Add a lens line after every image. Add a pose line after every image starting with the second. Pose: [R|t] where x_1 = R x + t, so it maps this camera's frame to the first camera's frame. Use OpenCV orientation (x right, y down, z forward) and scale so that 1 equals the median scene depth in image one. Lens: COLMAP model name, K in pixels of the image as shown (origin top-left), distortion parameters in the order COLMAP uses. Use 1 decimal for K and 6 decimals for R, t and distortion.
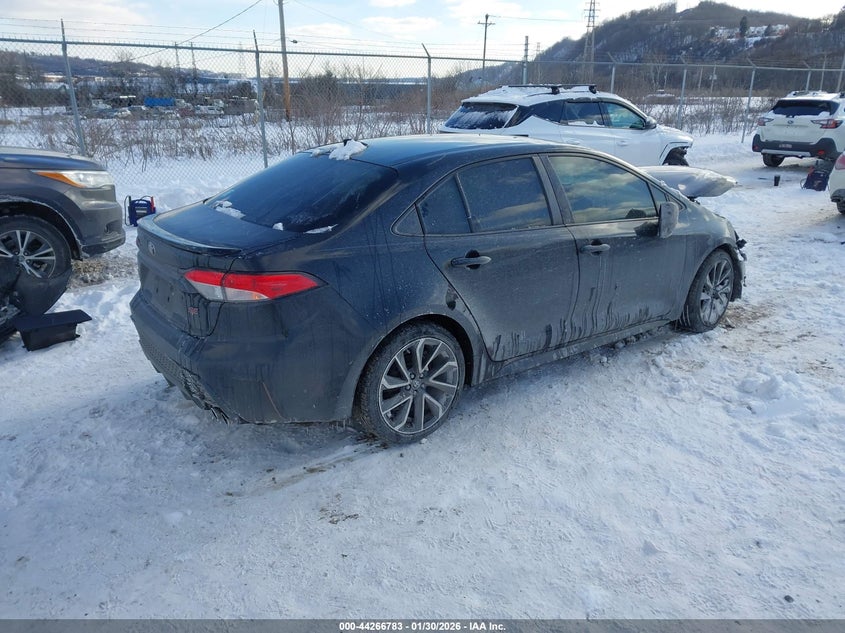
lens RADIAL K [[654.0, 0, 422.5], [0, 654.0, 316.5], [0, 0, 1]] dist [-0.037412, -0.002072]
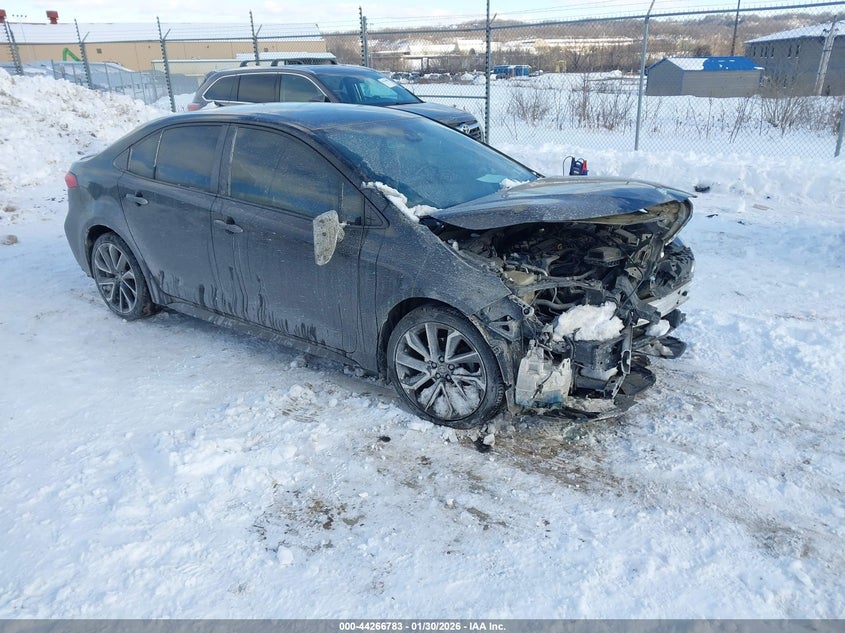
lens RADIAL K [[654.0, 0, 422.5], [0, 654.0, 316.5], [0, 0, 1]] dist [-0.037412, -0.002072]
pose [[0.315625, 0.333372, -0.888394, 1.039054], [-0.291150, 0.925114, 0.243713, -0.248441], [0.903113, 0.181734, 0.389050, 0.745813]]
